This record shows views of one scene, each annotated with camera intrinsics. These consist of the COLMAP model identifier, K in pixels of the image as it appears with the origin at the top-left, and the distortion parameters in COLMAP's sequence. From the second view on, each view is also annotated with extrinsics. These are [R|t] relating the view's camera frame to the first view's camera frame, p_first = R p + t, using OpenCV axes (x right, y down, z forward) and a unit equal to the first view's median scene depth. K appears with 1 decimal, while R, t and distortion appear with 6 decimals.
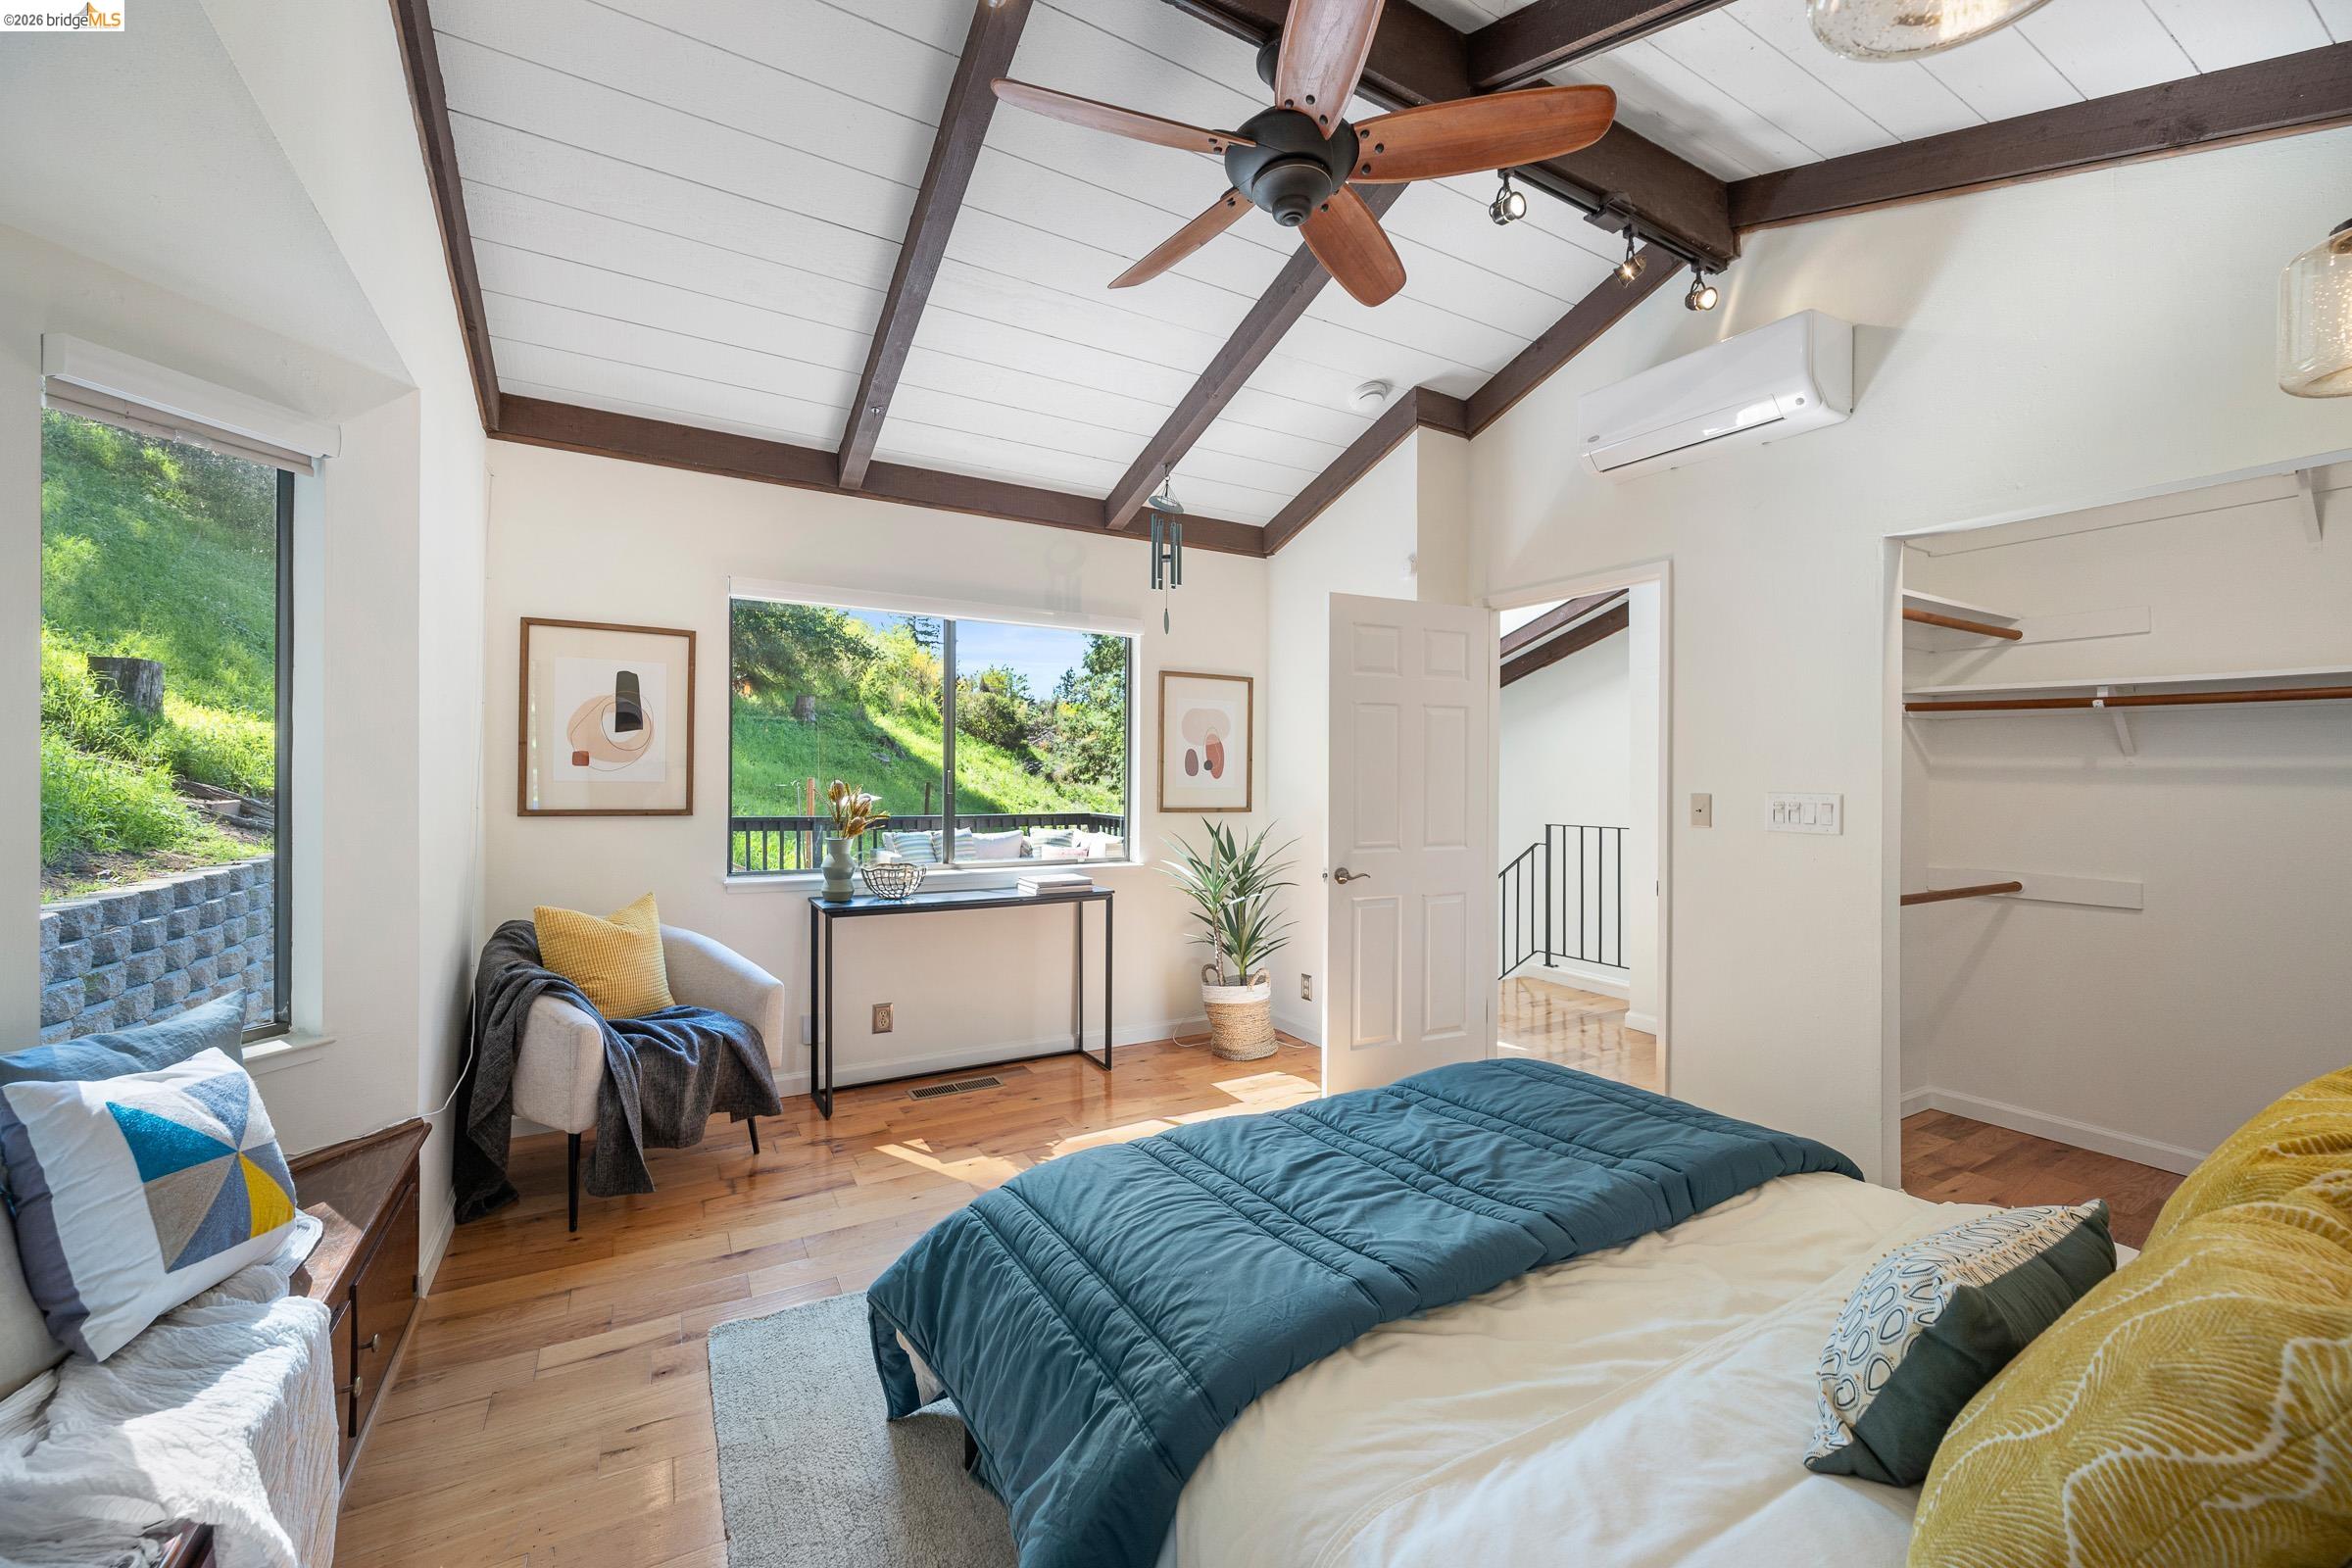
lens RADIAL K [[955.4, 0, 1149.2], [0, 955.4, 781.3], [0, 0, 1]] dist [0.001016, -0.006071]
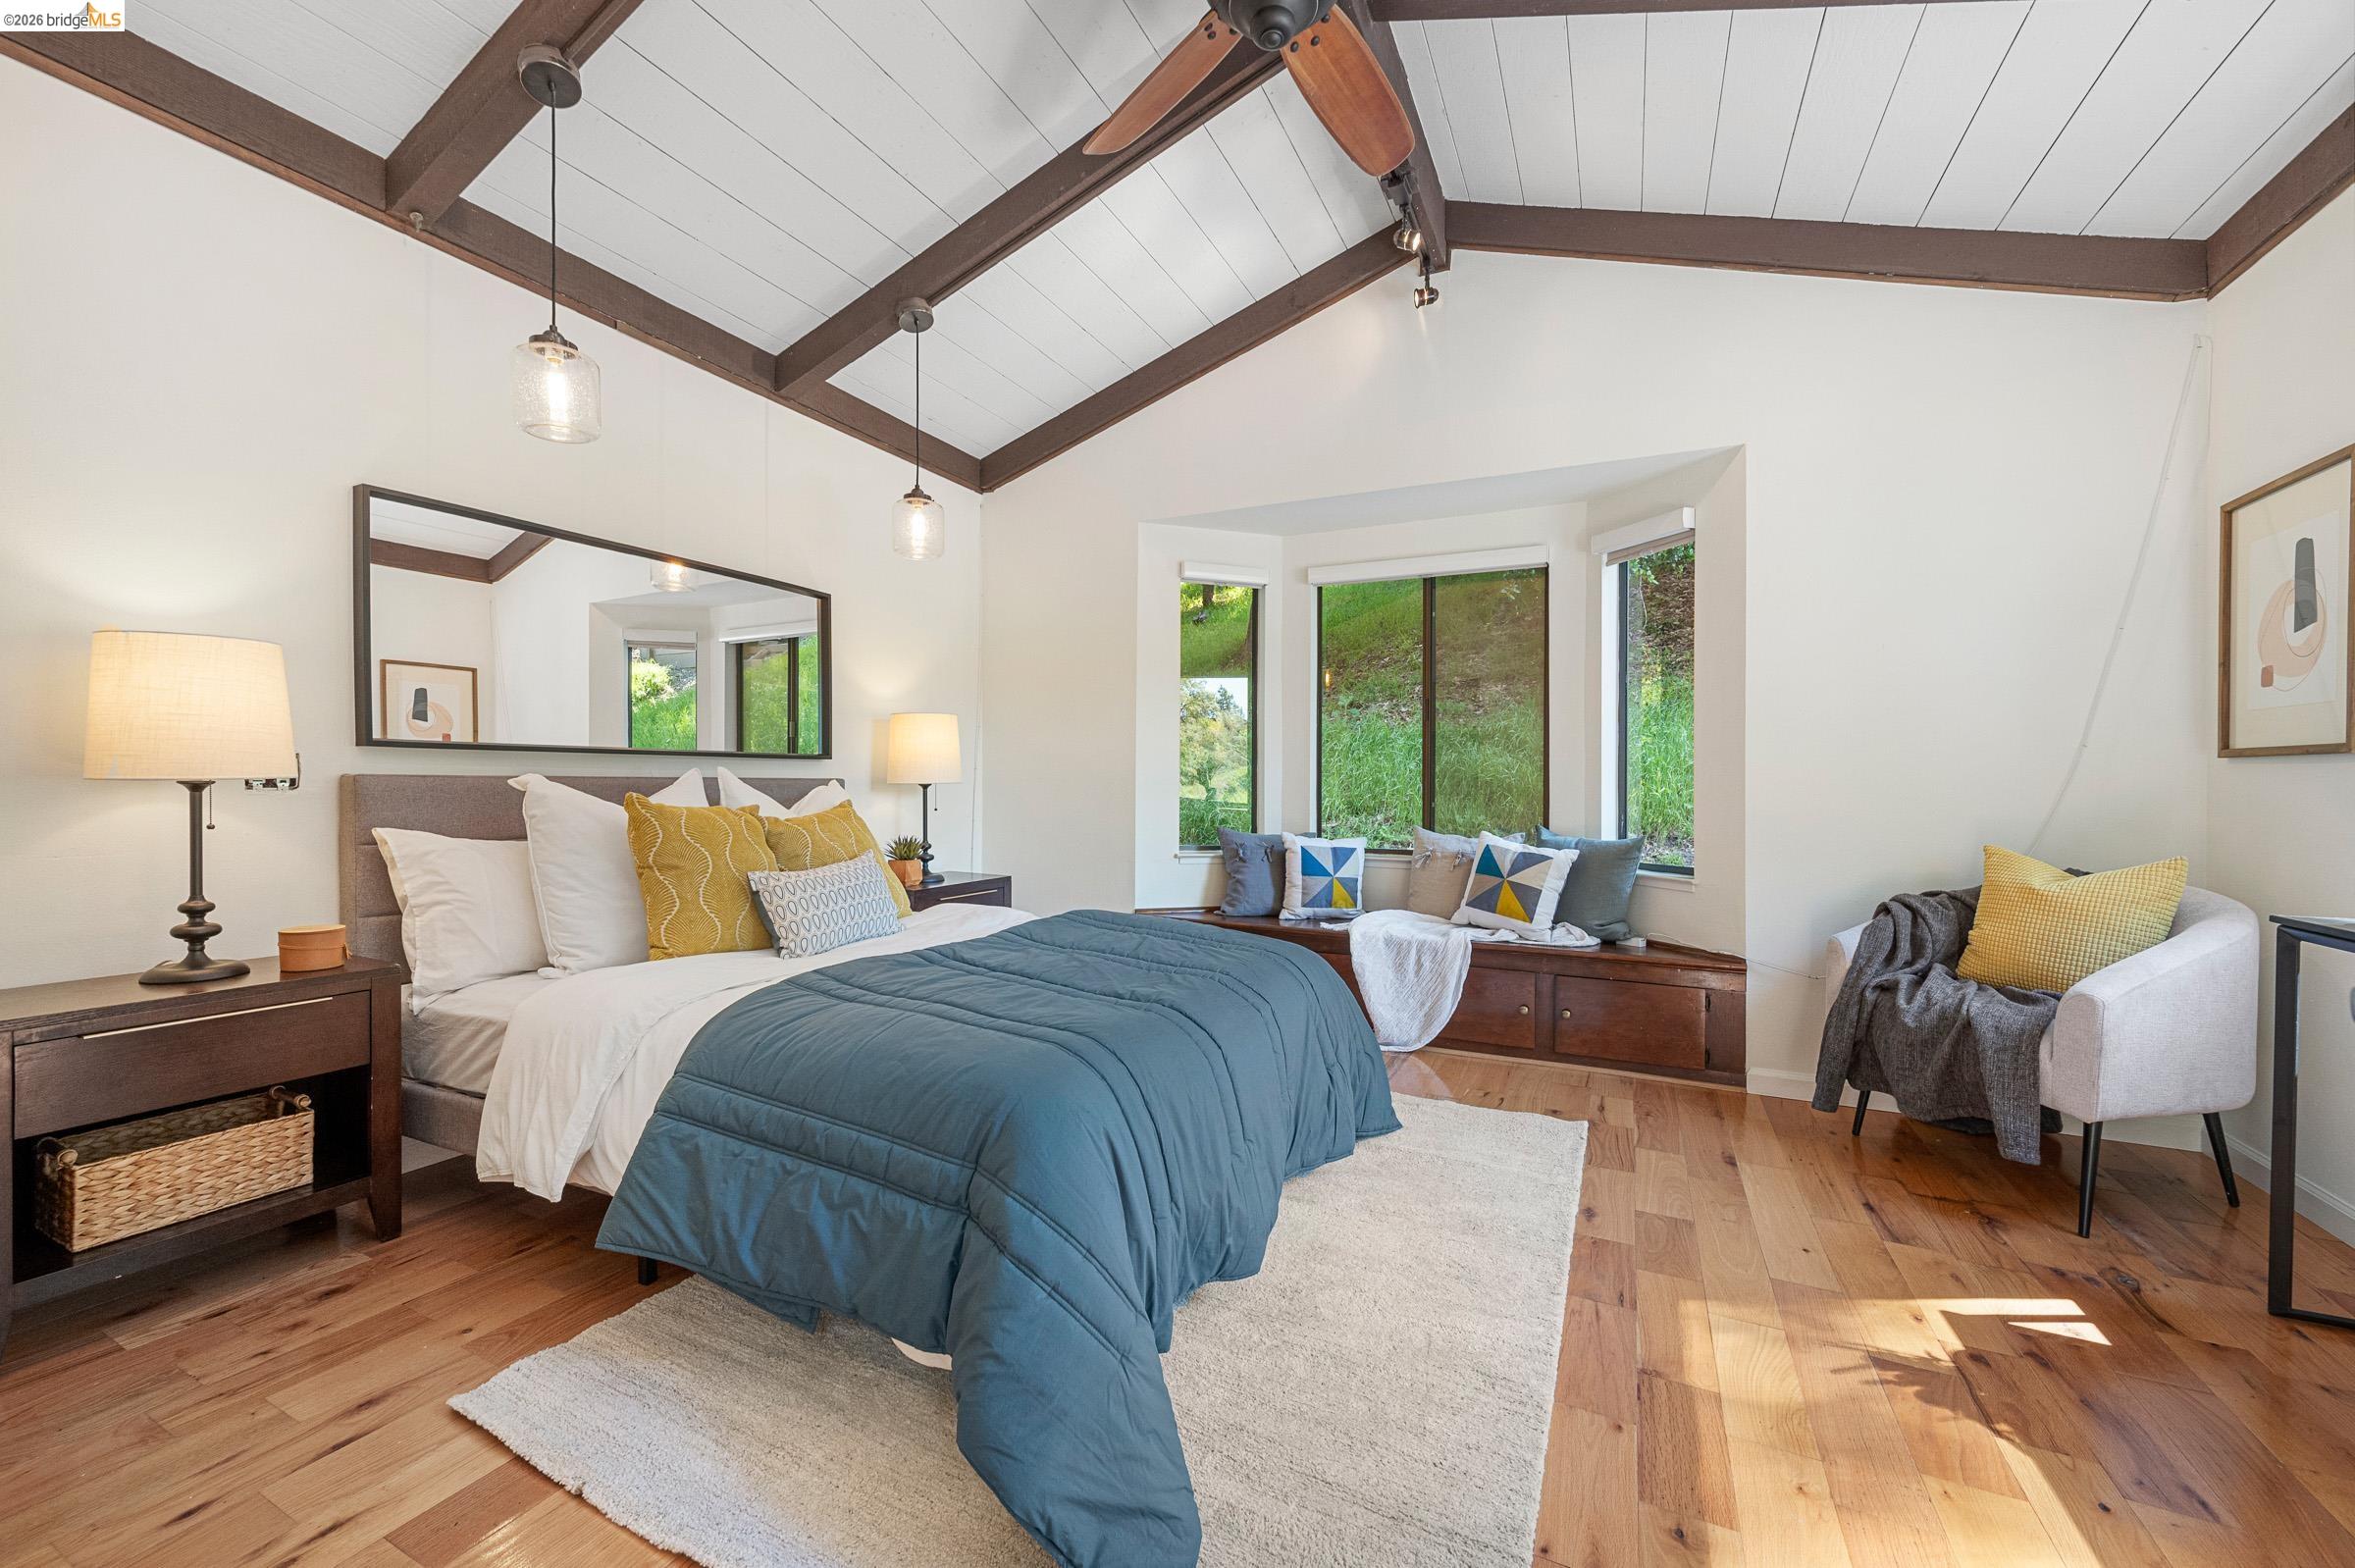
lens RADIAL K [[956.6, 0, 1150.6], [0, 956.6, 781.3], [0, 0, 1]] dist [0.001016, -0.006071]
pose [[-0.836160, -0.002642, -0.548480, 0.520627], [-0.008404, 0.999933, 0.007994, 0.058892], [0.548422, 0.011294, -0.836126, 1.175181]]
